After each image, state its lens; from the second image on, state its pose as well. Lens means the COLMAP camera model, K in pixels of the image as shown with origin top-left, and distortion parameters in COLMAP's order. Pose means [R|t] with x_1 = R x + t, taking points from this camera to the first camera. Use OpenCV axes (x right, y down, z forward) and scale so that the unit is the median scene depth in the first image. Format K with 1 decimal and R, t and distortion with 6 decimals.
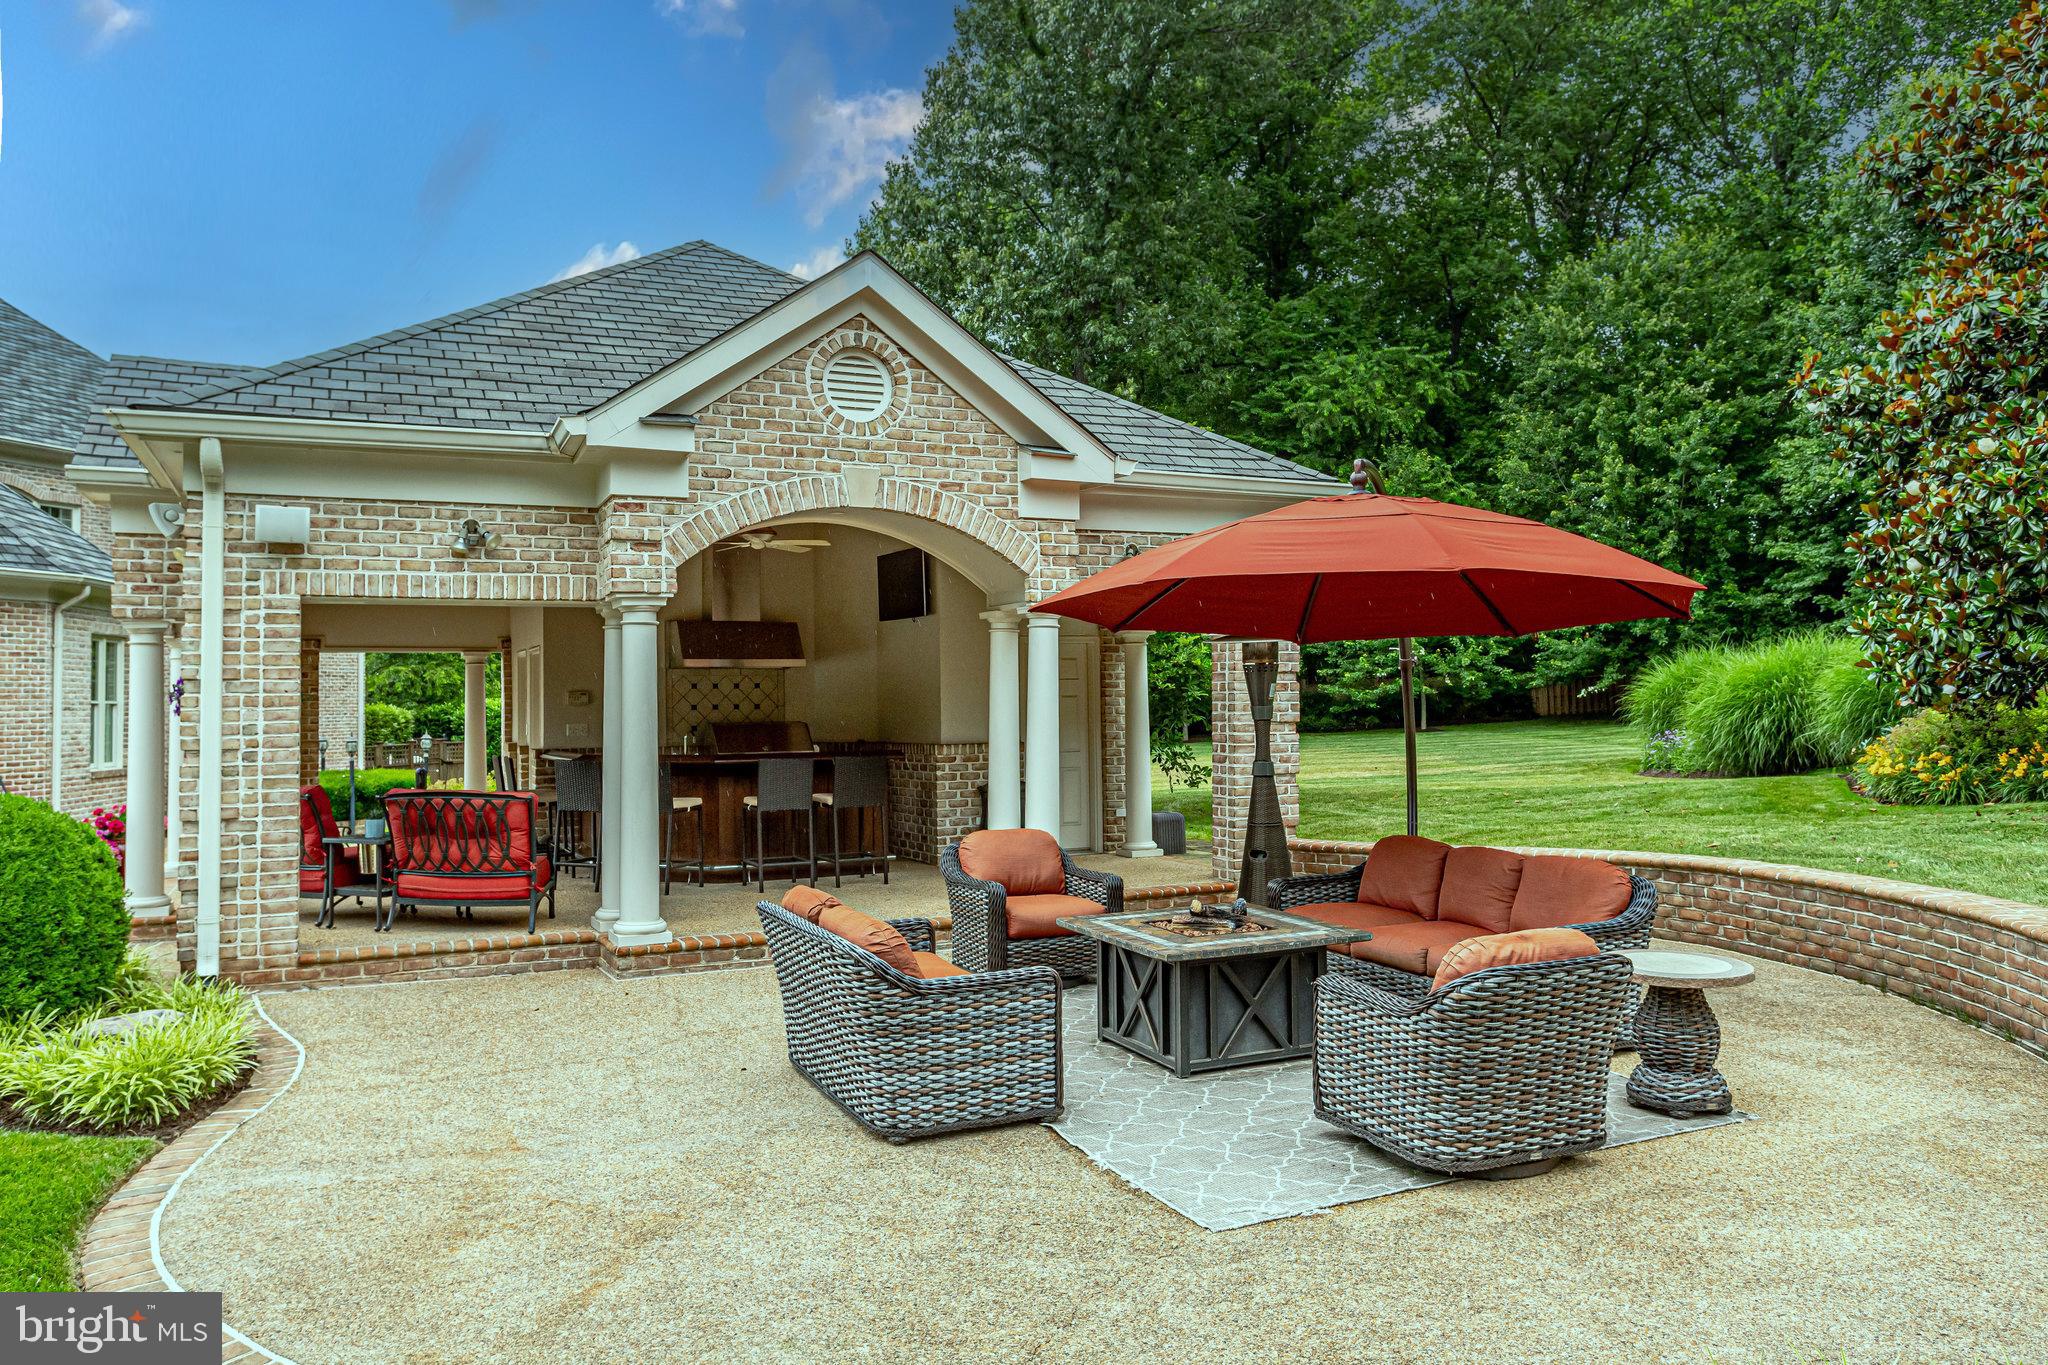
lens RADIAL K [[1416.3, 0, 1022.0], [0, 1416.3, 678.0], [0, 0, 1]] dist [0.001330, -0.000243]
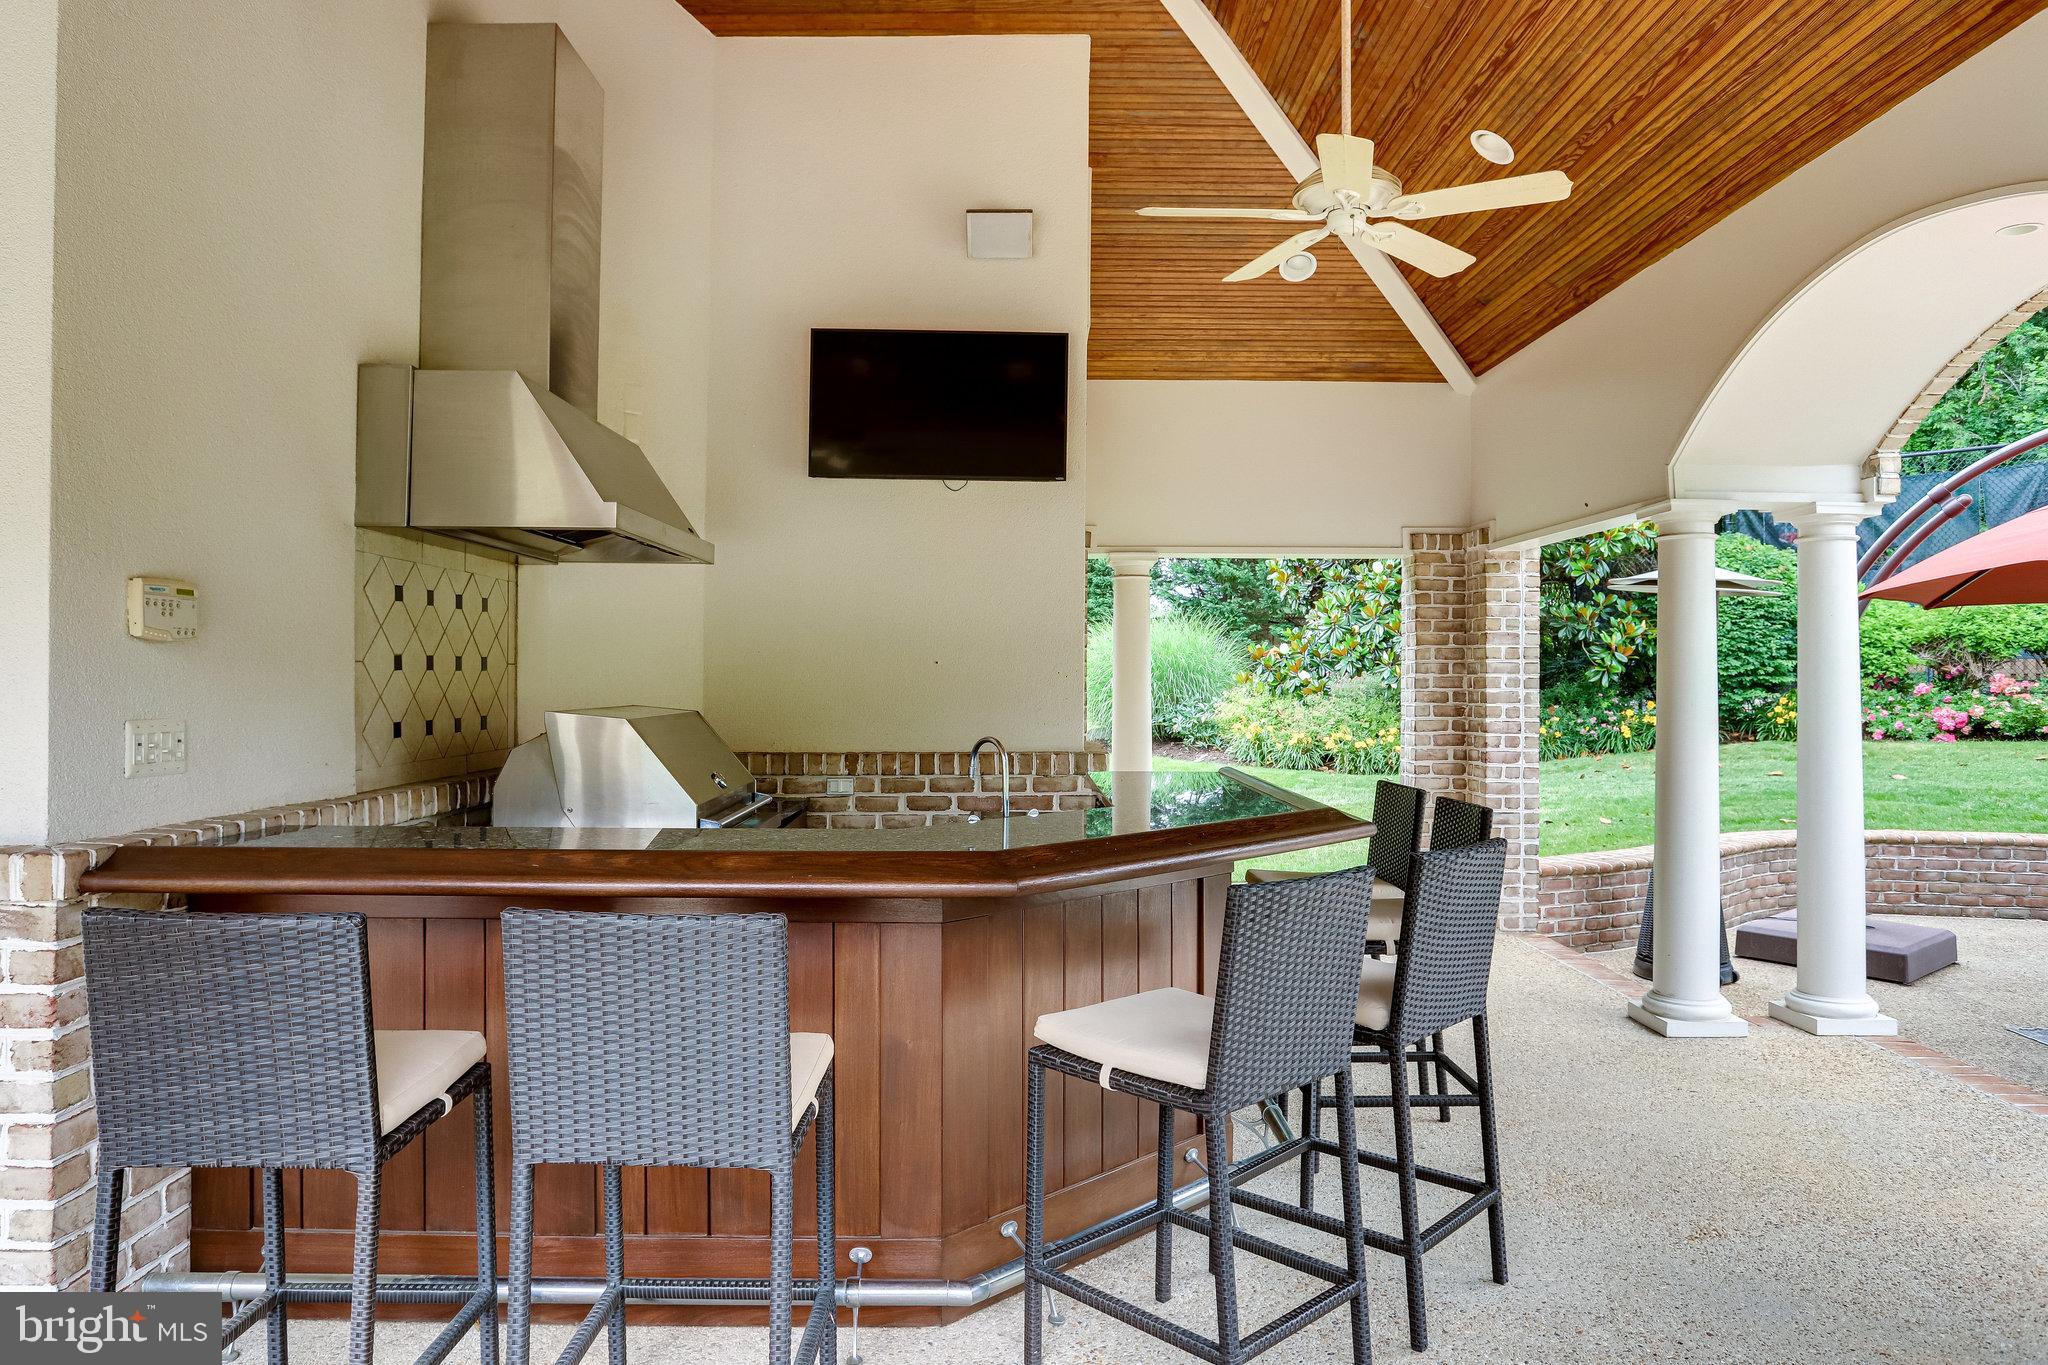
lens RADIAL K [[1275.8, 0, 1018.0], [0, 1275.8, 685.5], [0, 0, 1]] dist [-0.024818, 0.001314]
pose [[0.444287, 0.007347, 0.895855, -0.432635], [-0.027495, 0.999607, 0.005438, 0.021195], [-0.895463, -0.027047, 0.444314, 0.778626]]
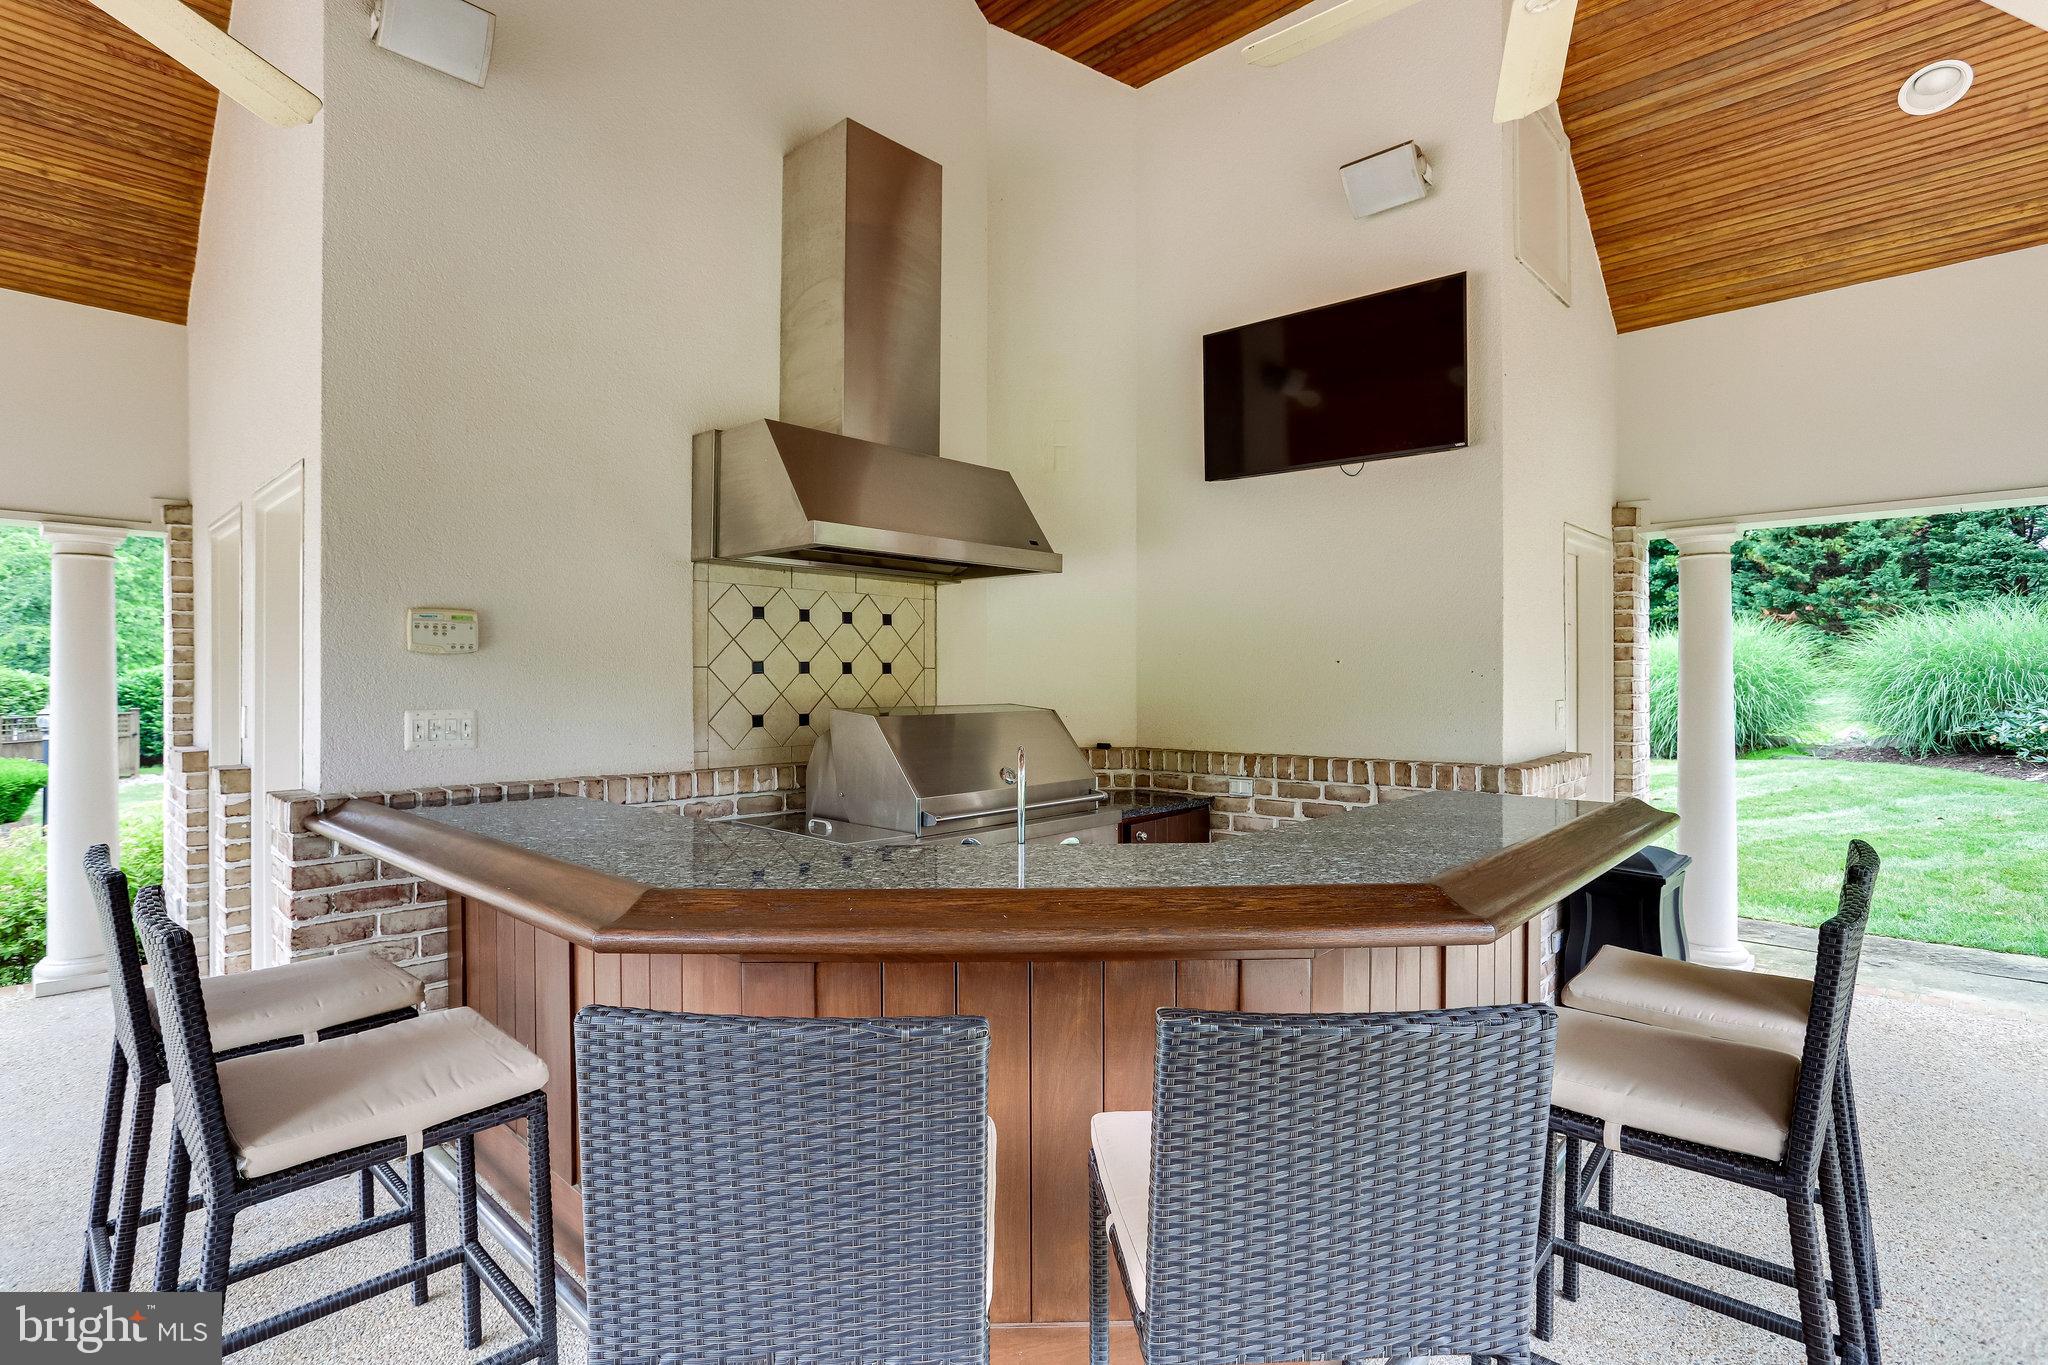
lens RADIAL K [[991.9, 0, 1030.9], [0, 991.9, 681.0], [0, 0, 1]] dist [-0.021836, 0.002339]
pose [[0.934120, 0.010146, 0.356814, -0.266706], [-0.016786, 0.999739, 0.015519, 0.019589], [-0.356564, -0.020486, 0.934046, 0.738942]]
